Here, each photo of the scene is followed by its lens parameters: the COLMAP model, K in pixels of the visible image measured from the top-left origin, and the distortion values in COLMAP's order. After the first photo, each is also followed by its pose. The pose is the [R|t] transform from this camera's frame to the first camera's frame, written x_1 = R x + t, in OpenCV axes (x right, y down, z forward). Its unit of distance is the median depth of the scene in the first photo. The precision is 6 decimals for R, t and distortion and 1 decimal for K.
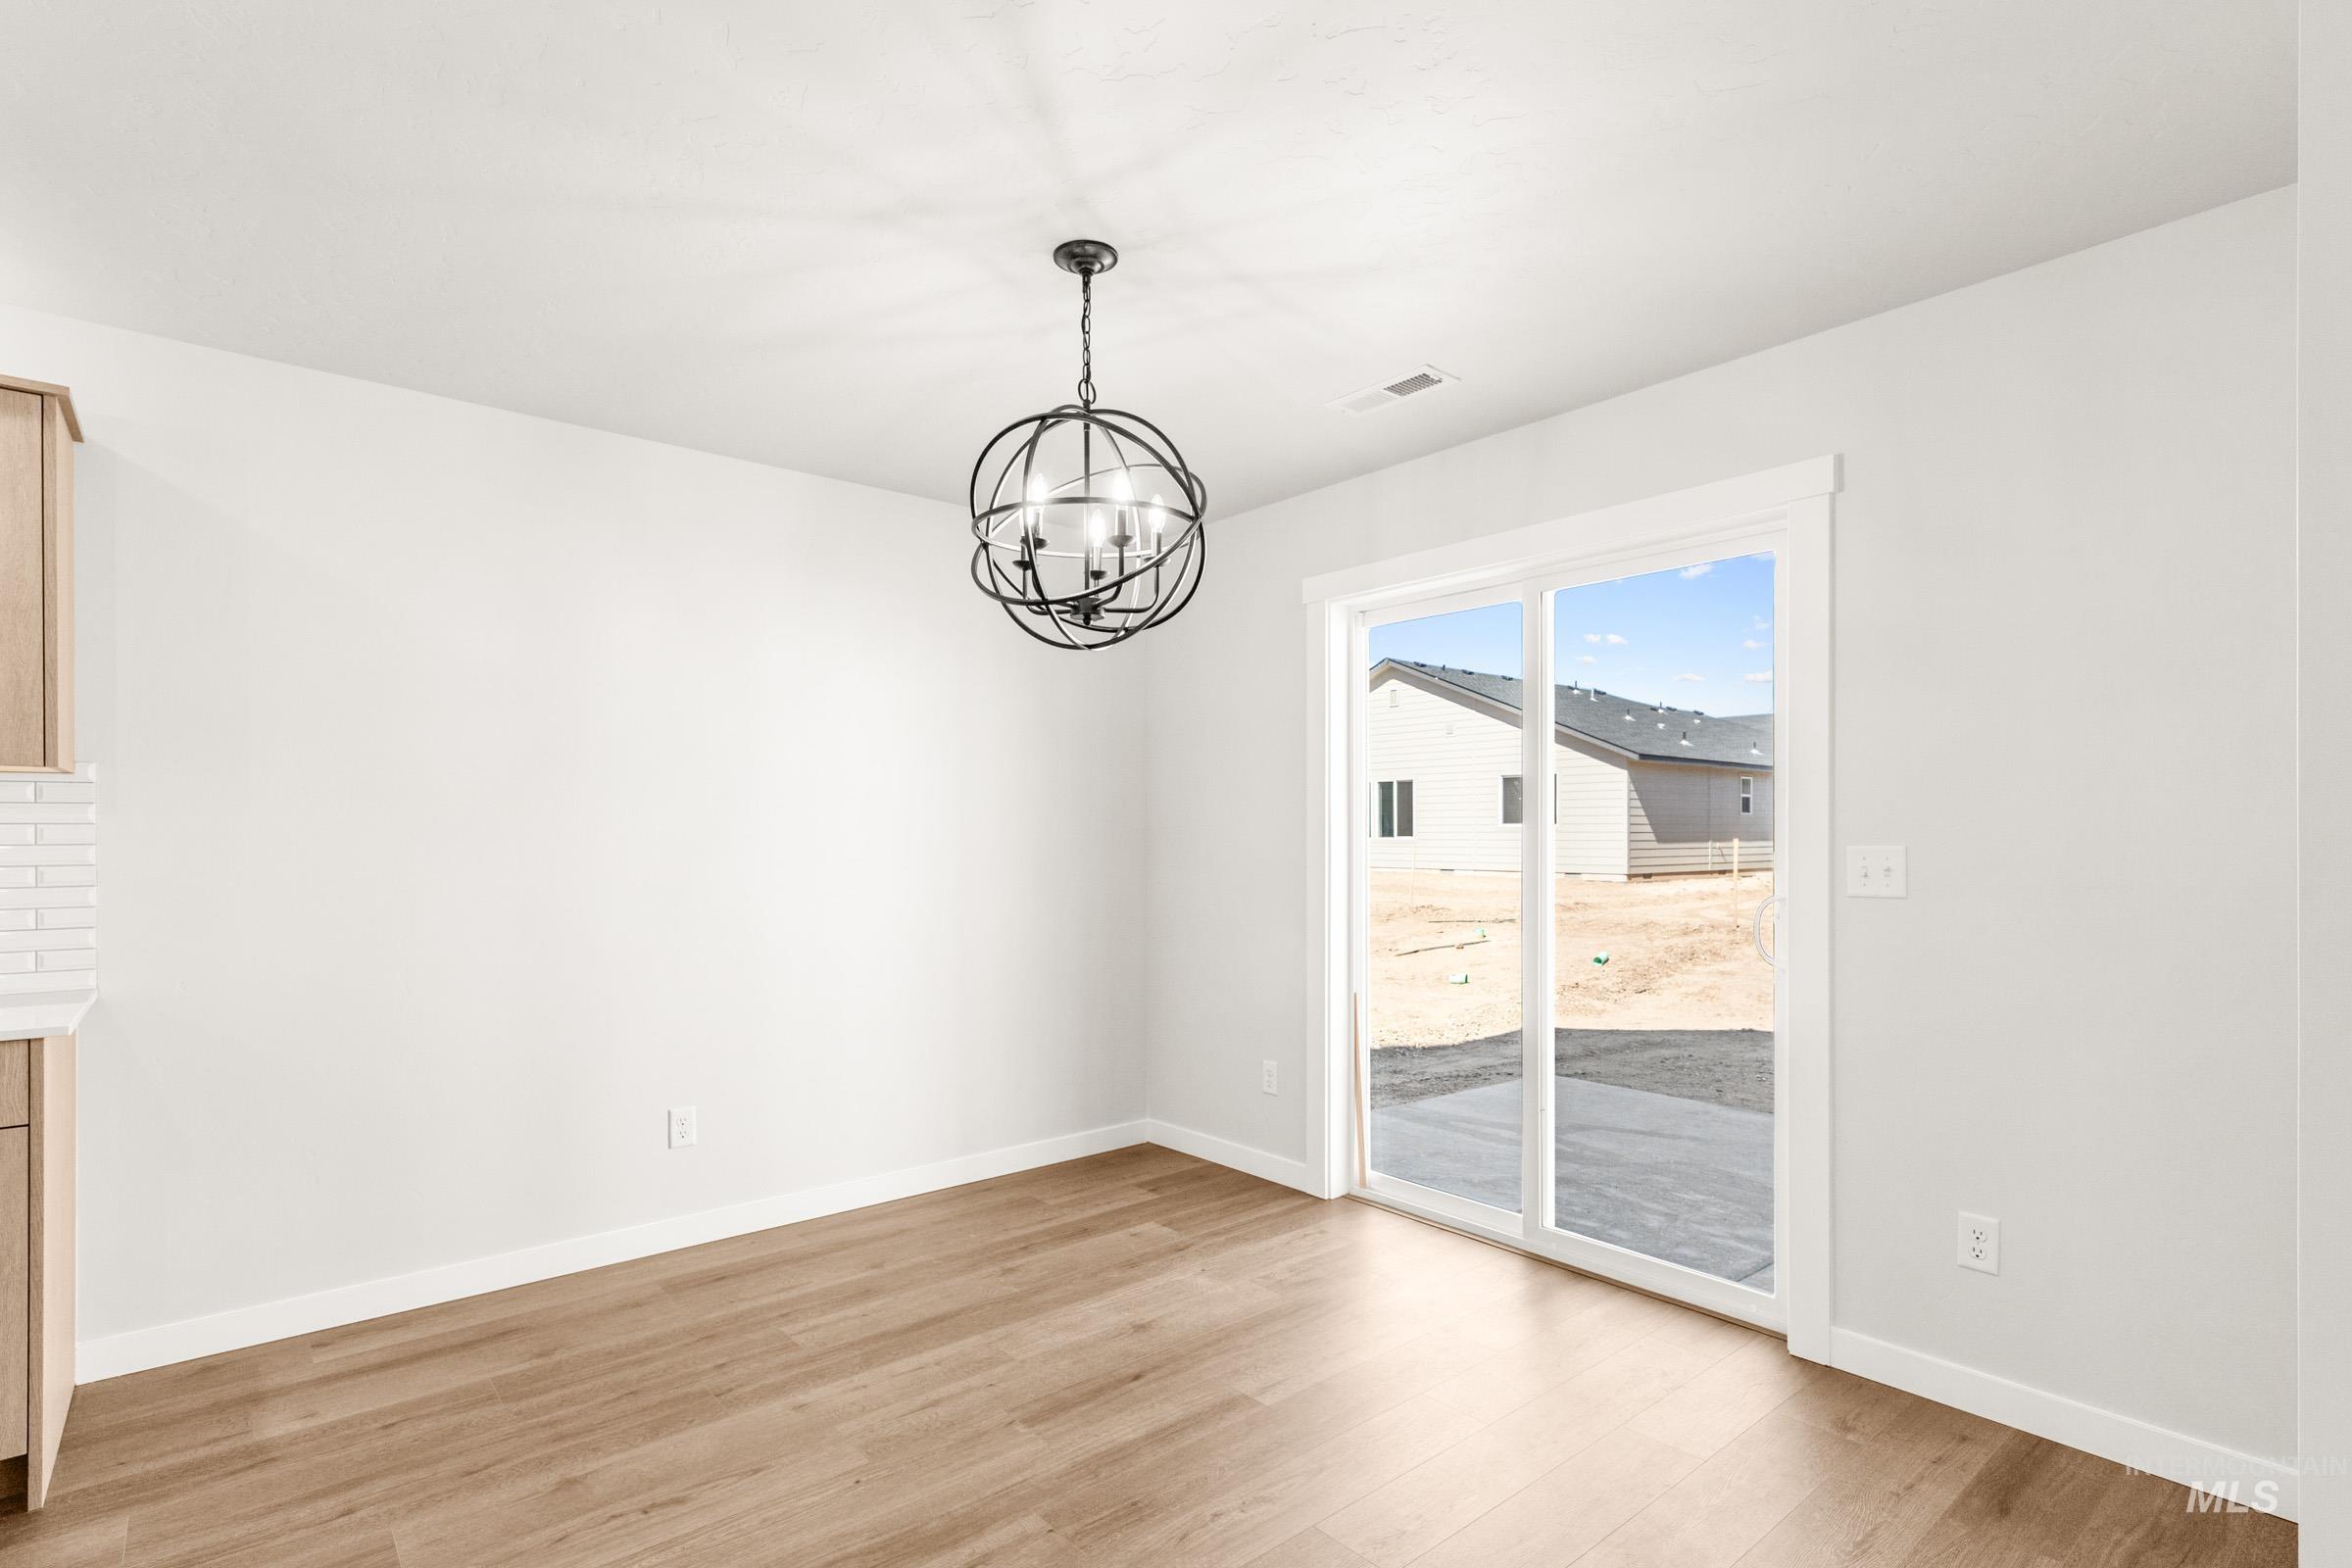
lens RADIAL K [[1131.6, 0, 1173.1], [0, 1131.6, 830.0], [0, 0, 1]] dist [0.003958, 0.001504]
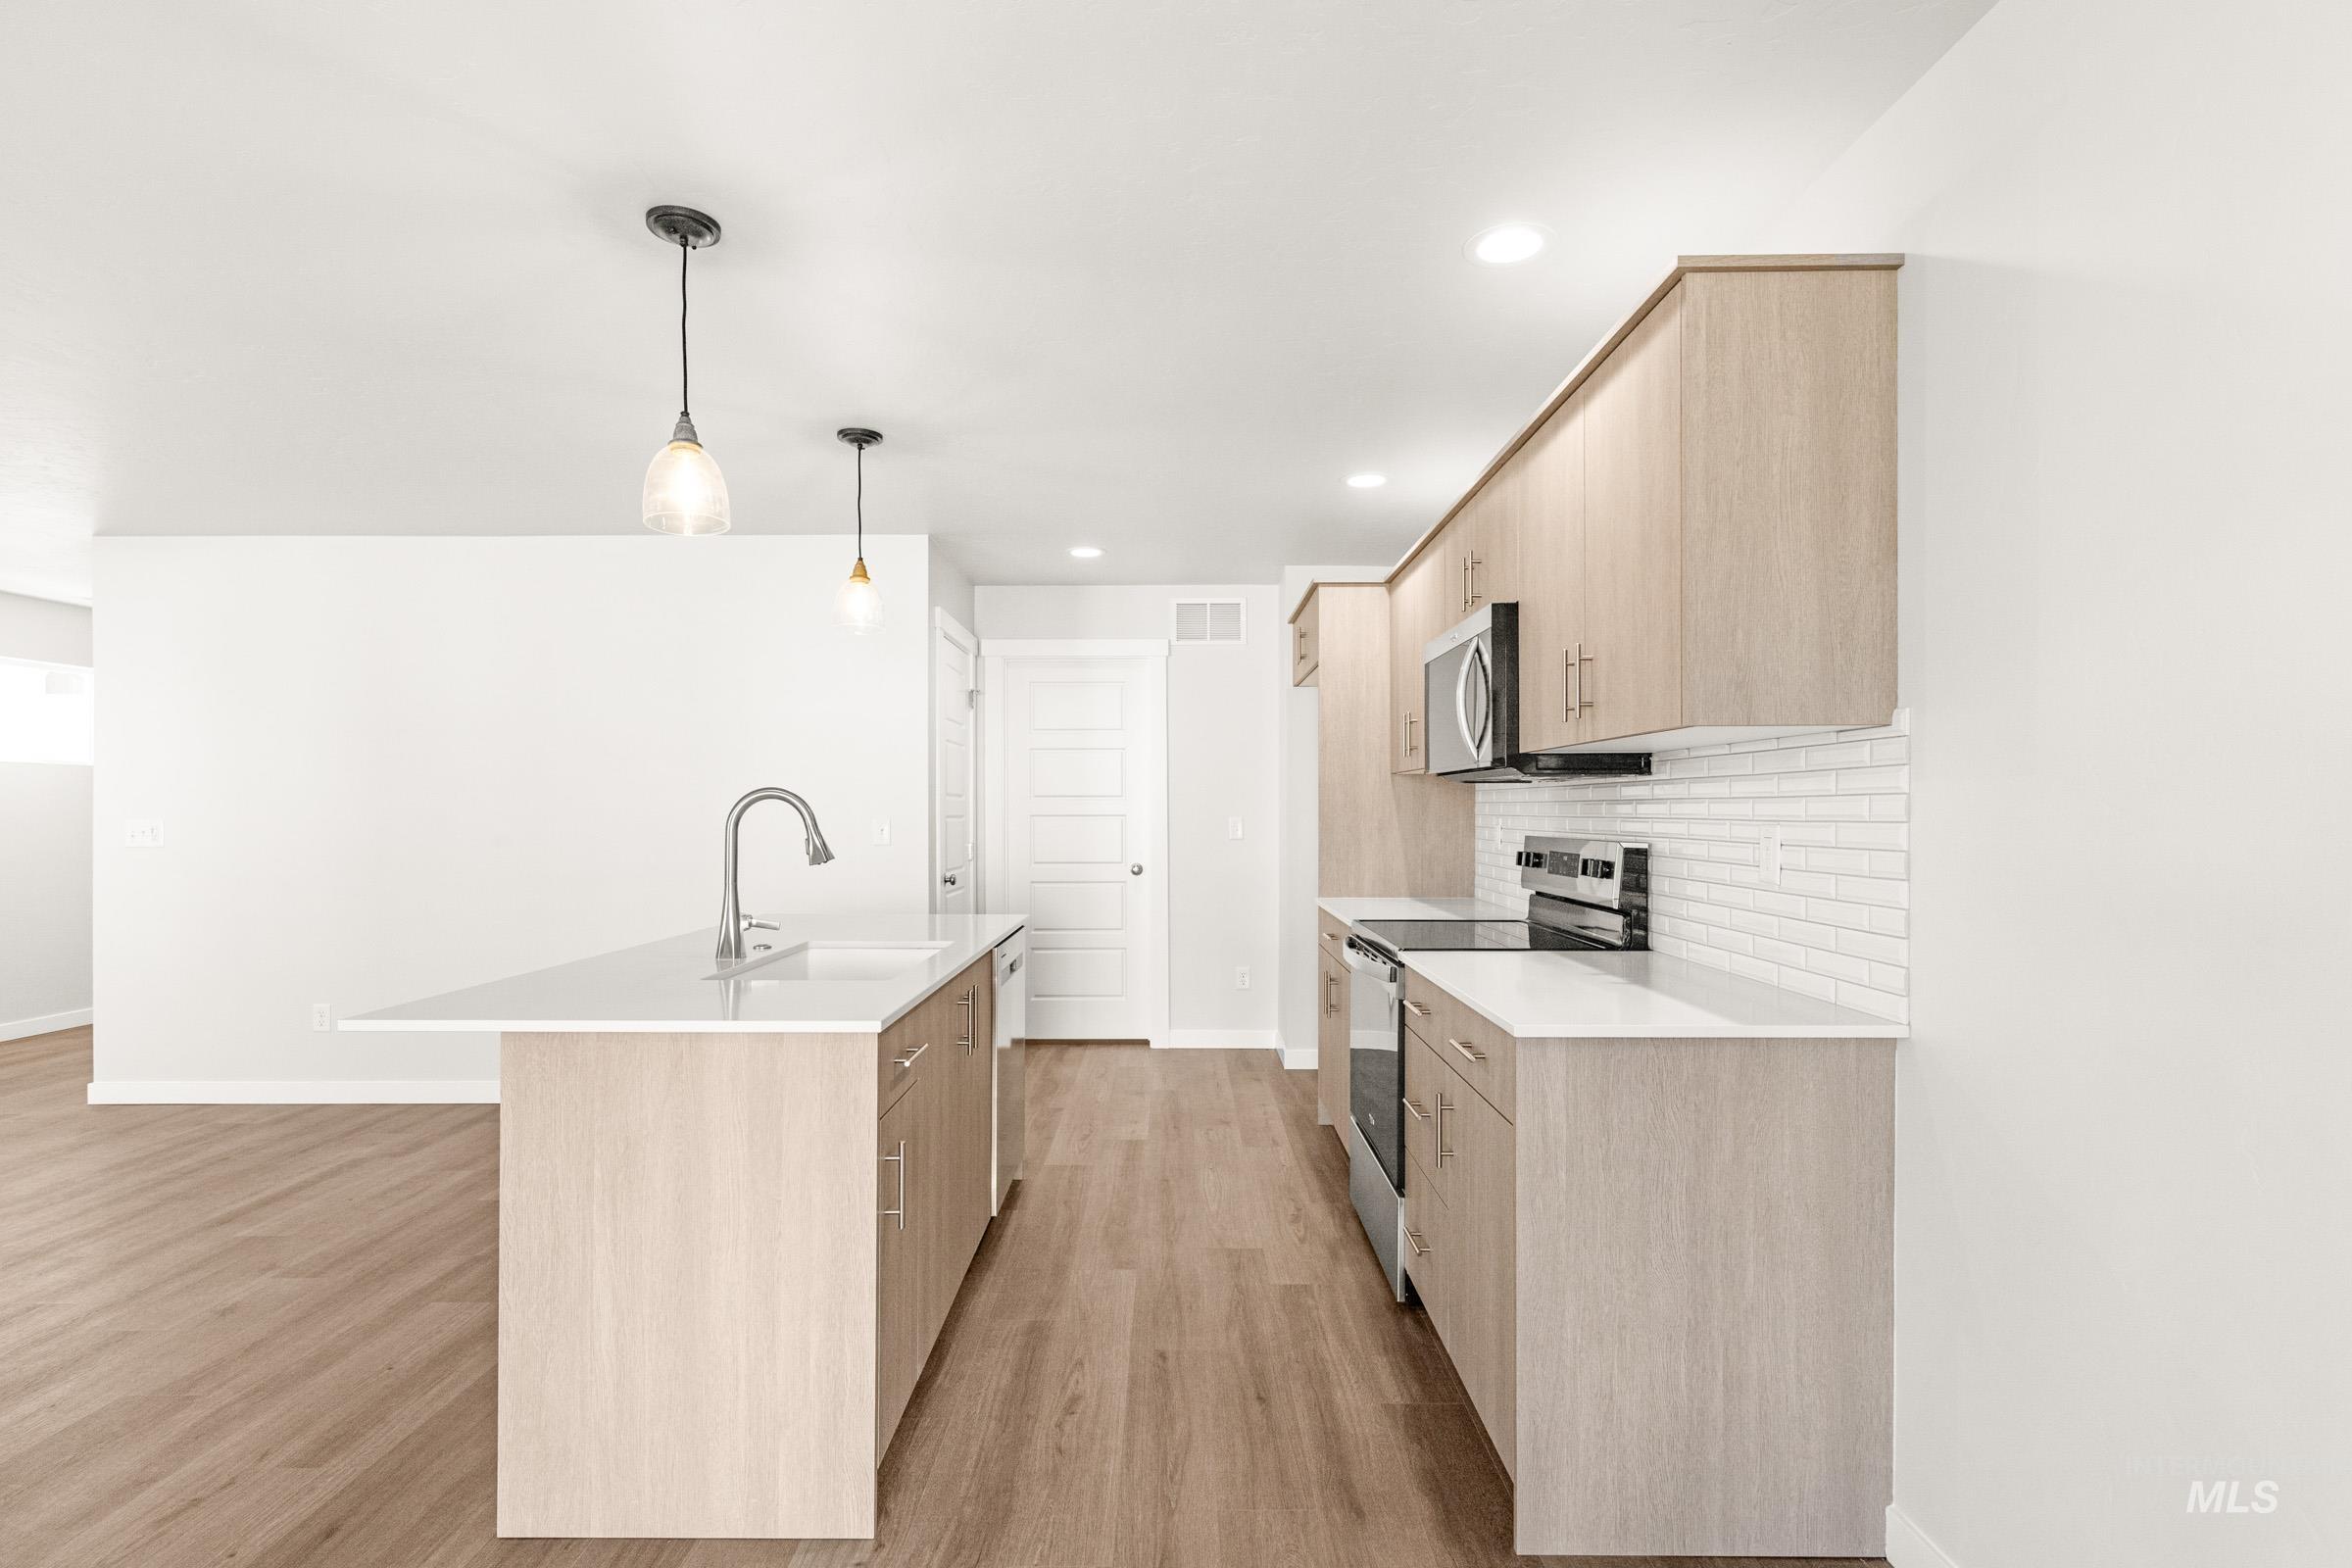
lens RADIAL K [[1131.6, 0, 1167.5], [0, 1131.6, 819.4], [0, 0, 1]] dist [0.003958, 0.001504]
pose [[-0.648209, 0.007046, -0.761430, -0.106822], [0.002754, 0.999972, 0.006909, 0.004387], [0.761458, 0.002382, -0.648210, 1.088116]]
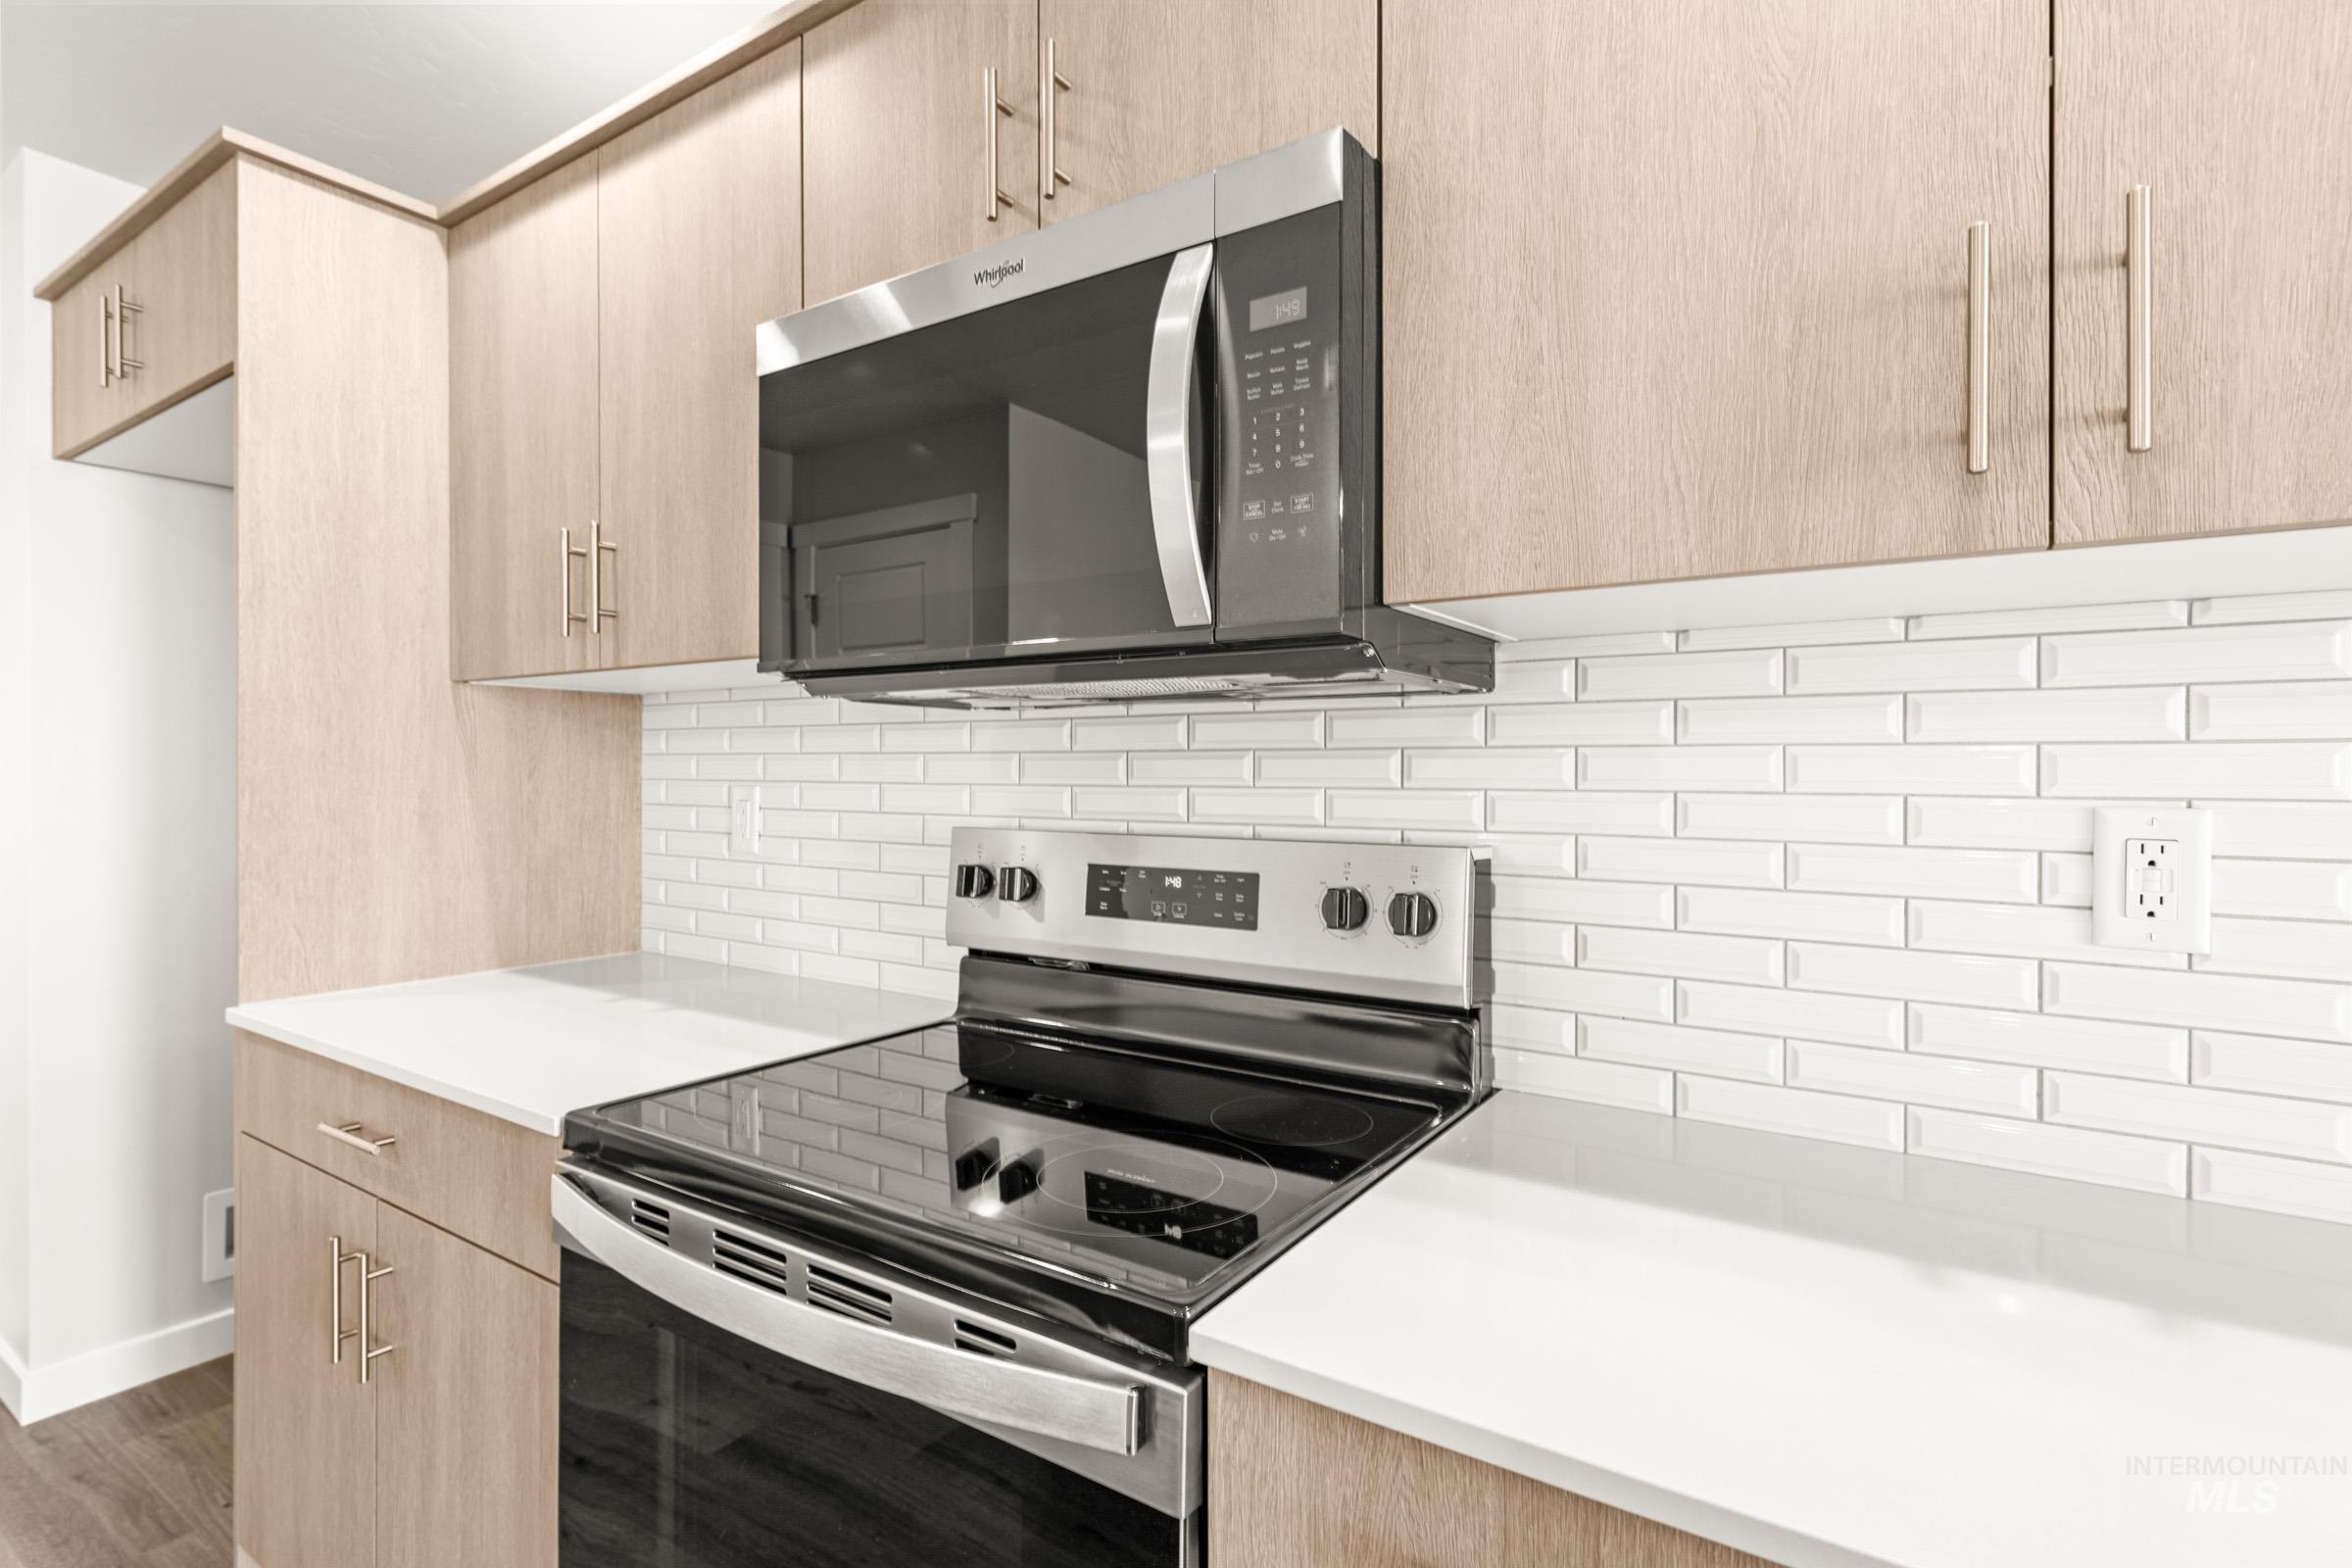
lens RADIAL K [[1131.6, 0, 1170.1], [0, 1131.6, 777.2], [0, 0, 1]] dist [0.003958, 0.001504]
pose [[0.274650, 0.006764, -0.961521, -0.793379], [0.000031, 0.999975, 0.007043, 0.003476], [0.961544, -0.001964, 0.274643, 0.488646]]
